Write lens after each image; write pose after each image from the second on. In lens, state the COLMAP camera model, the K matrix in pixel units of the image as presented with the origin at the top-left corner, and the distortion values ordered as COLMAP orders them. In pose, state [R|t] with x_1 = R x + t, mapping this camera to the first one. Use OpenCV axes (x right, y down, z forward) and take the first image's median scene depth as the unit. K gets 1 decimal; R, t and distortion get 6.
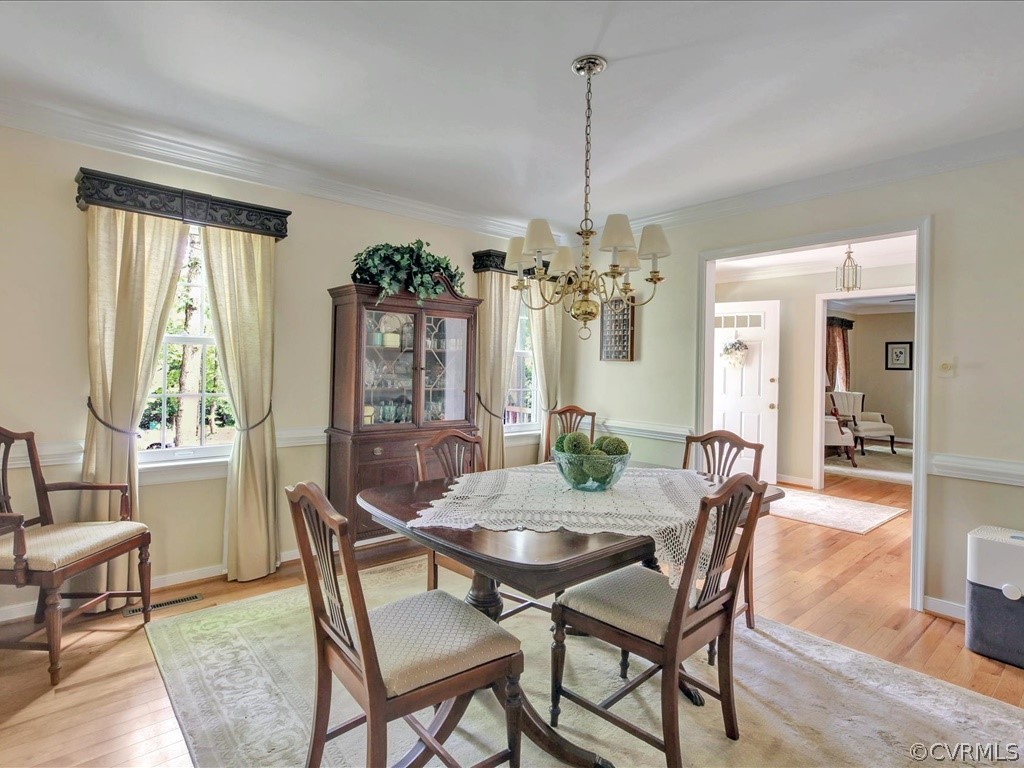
lens RADIAL K [[545.1, 0, 510.7], [0, 545.1, 370.3], [0, 0, 1]] dist [0.004442, 0.000909]
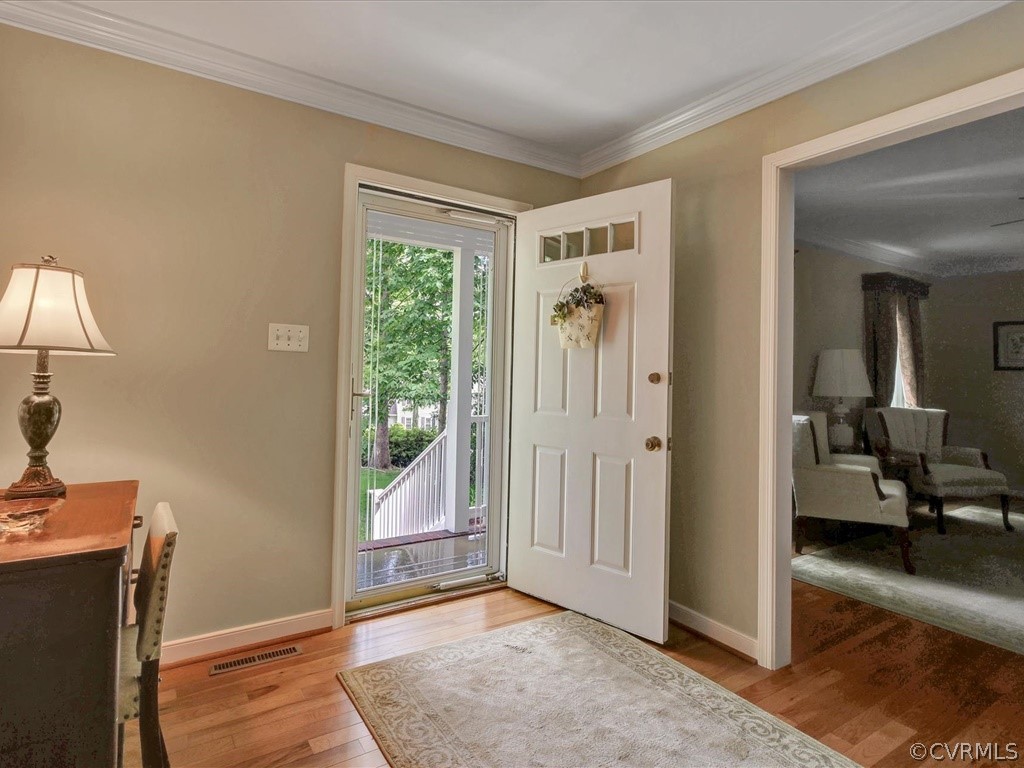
lens RADIAL K [[559.4, 0, 510.9], [0, 559.4, 359.8], [0, 0, 1]] dist [0.004380, 0.000609]
pose [[0.991635, 0.005477, -0.128959, 0.264939], [-0.009485, 0.999490, -0.030480, 0.011321], [0.128726, 0.031448, 0.991181, 0.357866]]
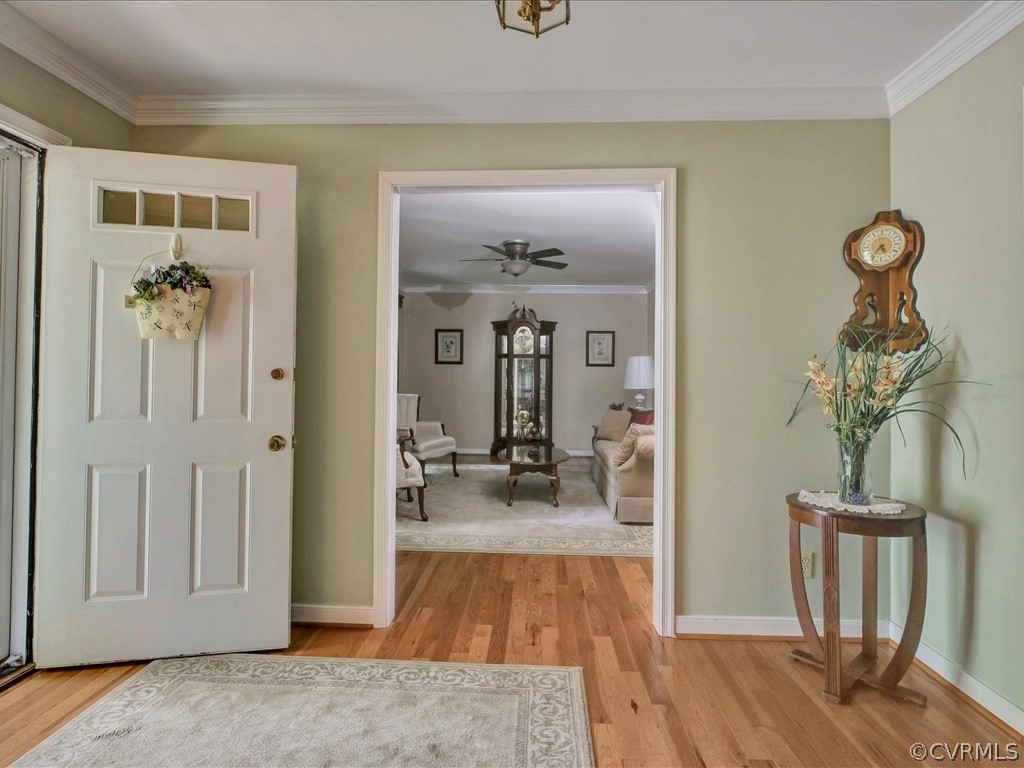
lens RADIAL K [[545.1, 0, 510.7], [0, 545.1, 370.3], [0, 0, 1]] dist [0.004442, 0.000909]
pose [[0.694105, -0.002194, 0.719871, 0.197489], [0.004844, 0.999987, -0.001623, 0.010557], [-0.719858, 0.004613, 0.694106, 0.383805]]
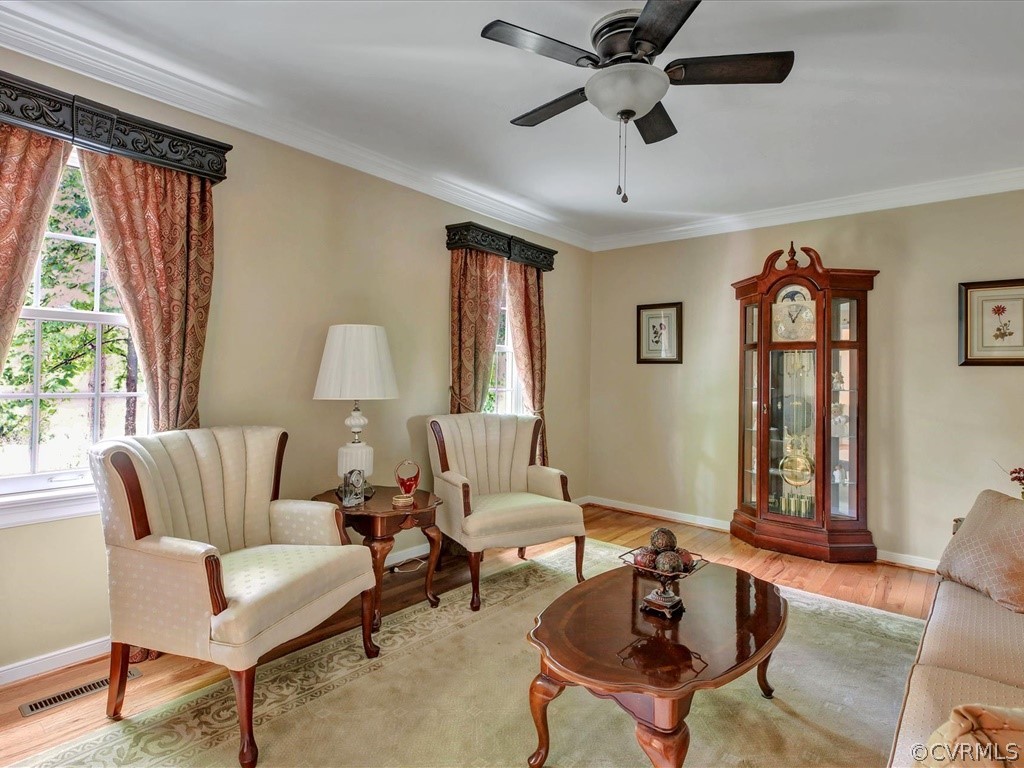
lens RADIAL K [[559.4, 0, 510.9], [0, 559.4, 359.8], [0, 0, 1]] dist [0.004380, 0.000609]
pose [[0.986868, 0.008521, 0.161302, 0.517833], [-0.002752, 0.999350, -0.035955, 0.014456], [-0.161504, 0.035039, 0.986250, 0.556821]]
